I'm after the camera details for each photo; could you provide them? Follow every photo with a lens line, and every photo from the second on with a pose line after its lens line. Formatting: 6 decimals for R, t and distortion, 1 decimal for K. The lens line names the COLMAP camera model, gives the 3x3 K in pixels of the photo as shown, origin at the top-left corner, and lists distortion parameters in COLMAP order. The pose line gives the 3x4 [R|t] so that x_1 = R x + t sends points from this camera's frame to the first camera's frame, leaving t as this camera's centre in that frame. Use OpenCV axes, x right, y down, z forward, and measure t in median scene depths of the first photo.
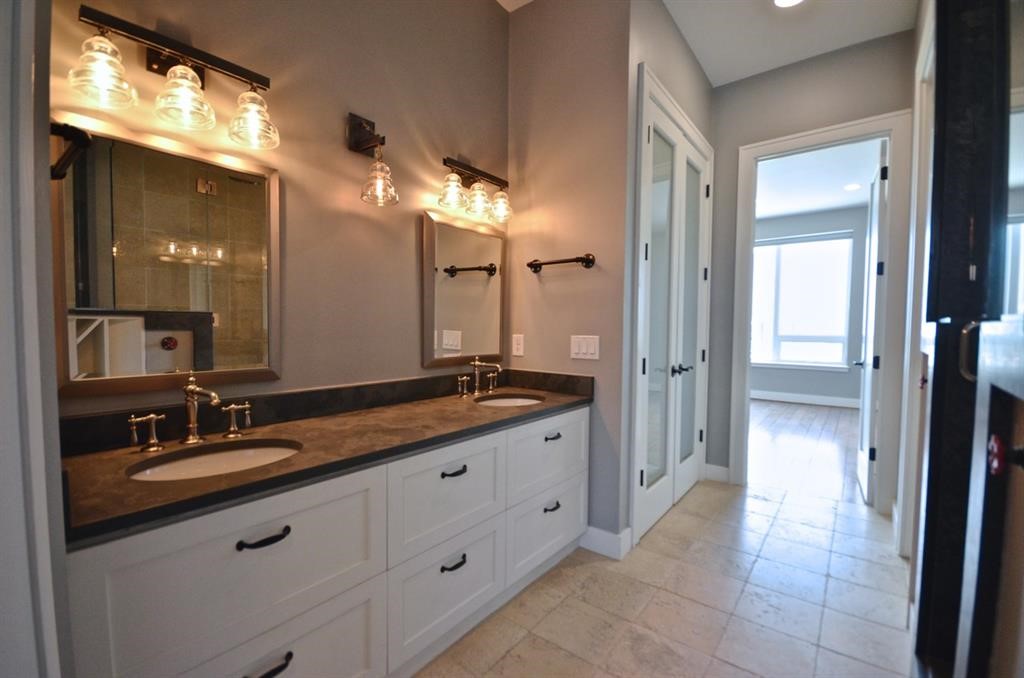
lens RADIAL K [[443.4, 0, 512.1], [0, 443.4, 347.4], [0, 0, 1]] dist [0.012547, -0.014018]
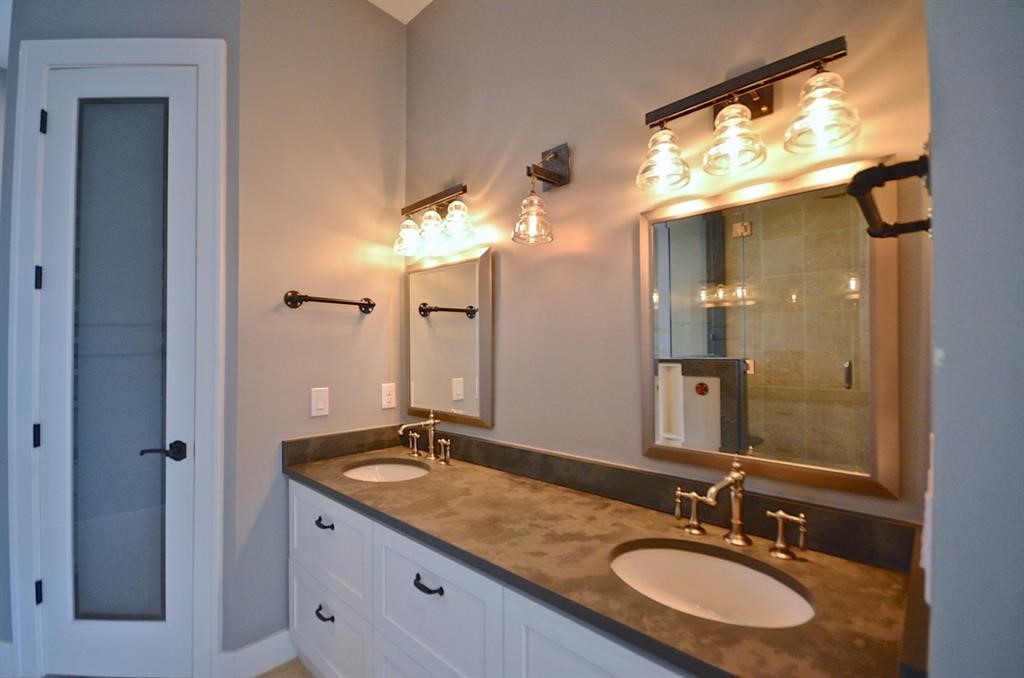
lens RADIAL K [[443.4, 0, 512.1], [0, 443.4, 347.4], [0, 0, 1]] dist [0.012547, -0.014018]
pose [[-0.102371, -0.024649, -0.994441, 0.422185], [-0.045667, 0.998755, -0.020055, -0.081269], [0.993697, 0.043360, -0.103369, 0.804959]]
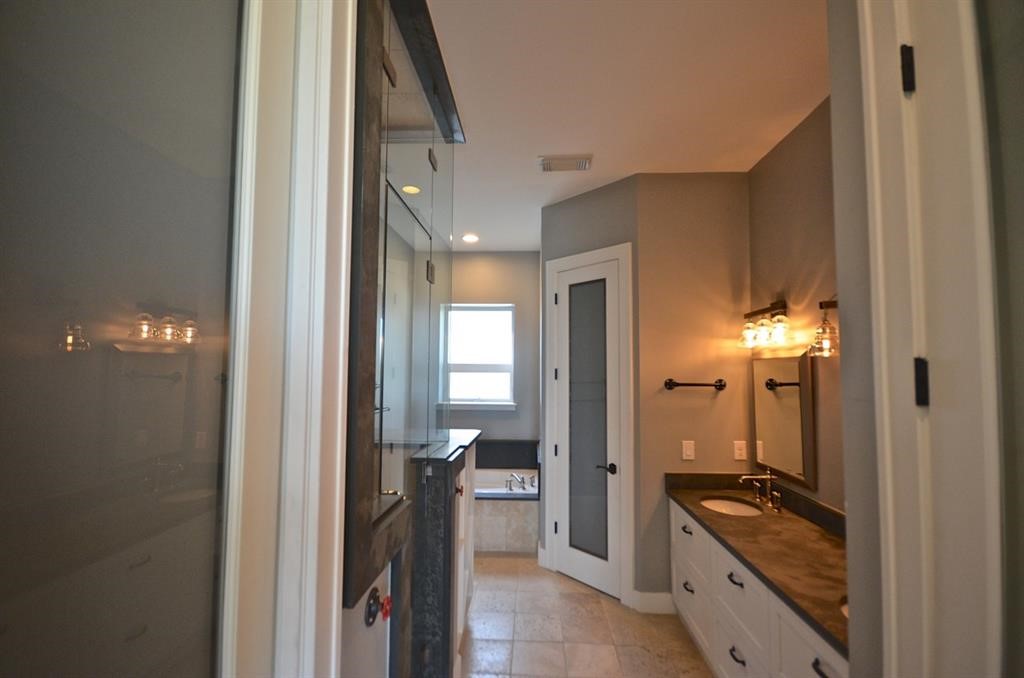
lens RADIAL K [[453.6, 0, 517.8], [0, 453.6, 347.9], [0, 0, 1]] dist [-0.000648, -0.000065]
pose [[-0.815011, -0.044634, -0.577724, 0.784884], [-0.041322, 0.998967, -0.018884, -0.227056], [0.577970, 0.008481, -0.816014, 1.137072]]
